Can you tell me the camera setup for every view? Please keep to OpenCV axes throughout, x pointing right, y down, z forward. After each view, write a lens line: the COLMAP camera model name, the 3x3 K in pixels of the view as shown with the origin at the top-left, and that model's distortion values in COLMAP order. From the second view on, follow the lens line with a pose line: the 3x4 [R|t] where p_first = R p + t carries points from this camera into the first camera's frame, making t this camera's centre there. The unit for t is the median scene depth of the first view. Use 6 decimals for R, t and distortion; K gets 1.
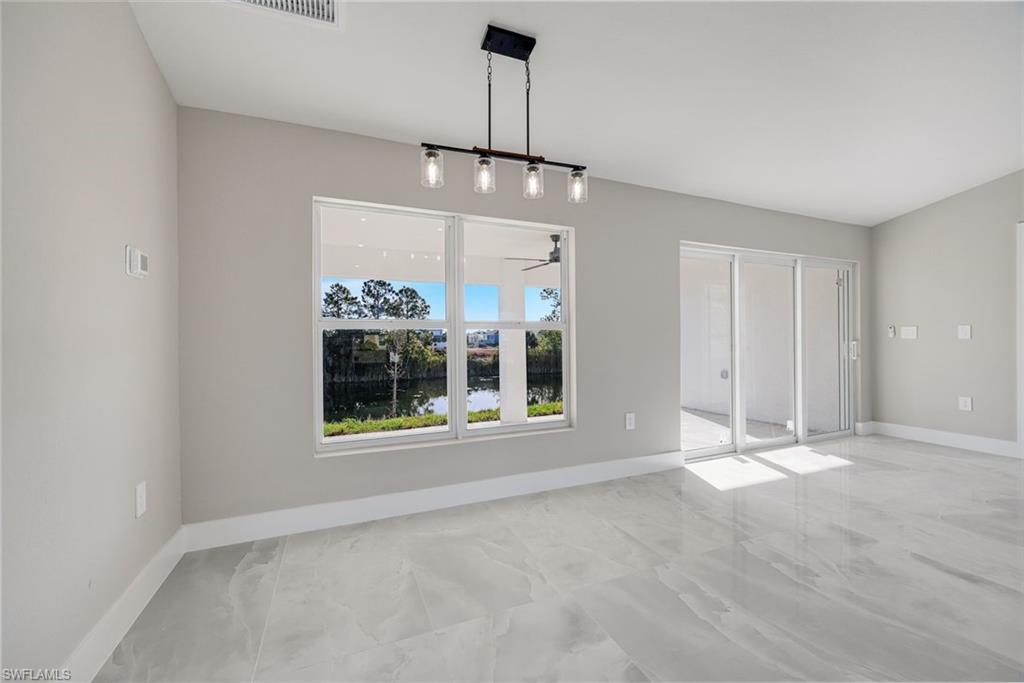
lens RADIAL K [[413.0, 0, 498.8], [0, 413.0, 340.3], [0, 0, 1]] dist [-0.005107, 0.001682]
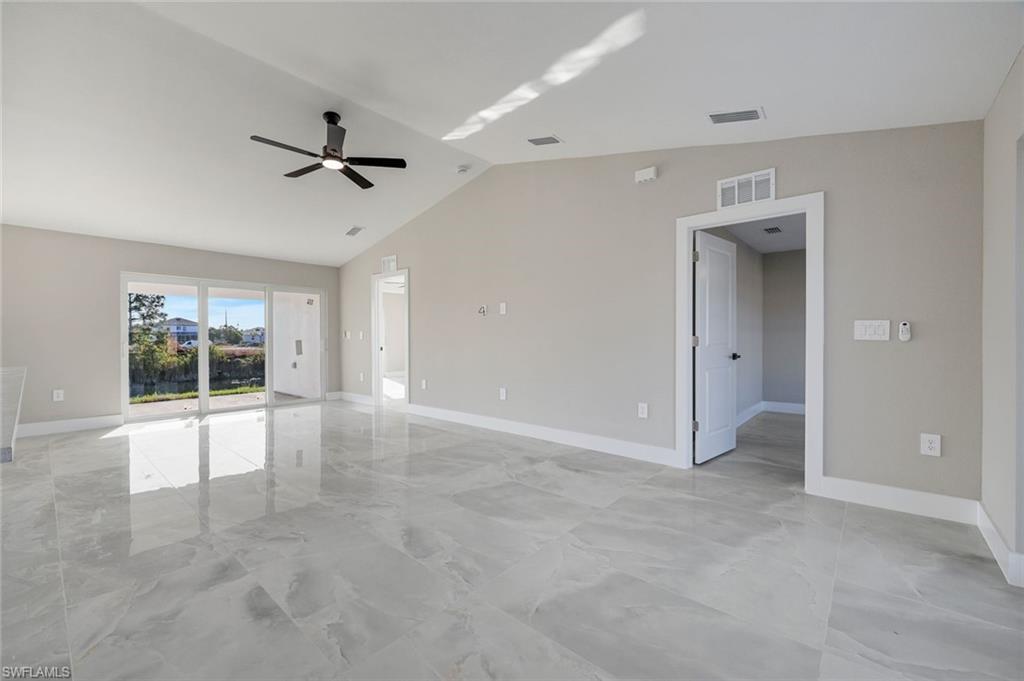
lens RADIAL K [[413.0, 0, 510.7], [0, 413.0, 347.6], [0, 0, 1]] dist [-0.005107, 0.001682]
pose [[0.890325, -0.002309, 0.455319, 0.779192], [-0.006820, 0.999807, 0.018407, -0.005382], [-0.455274, -0.019493, 0.890138, -0.736859]]
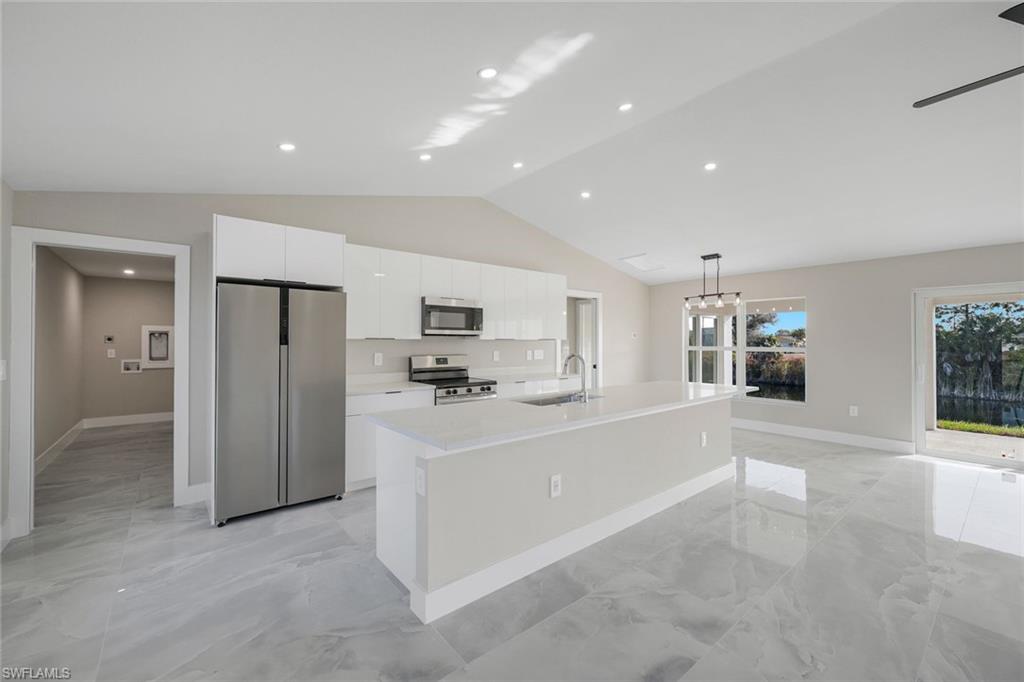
lens RADIAL K [[413.0, 0, 505.6], [0, 413.0, 344.8], [0, 0, 1]] dist [-0.005107, 0.001682]
pose [[0.284172, 0.017914, -0.958606, 1.051235], [-0.004117, 0.999839, 0.017464, -0.058052], [0.958764, -0.001016, 0.284200, -0.539259]]
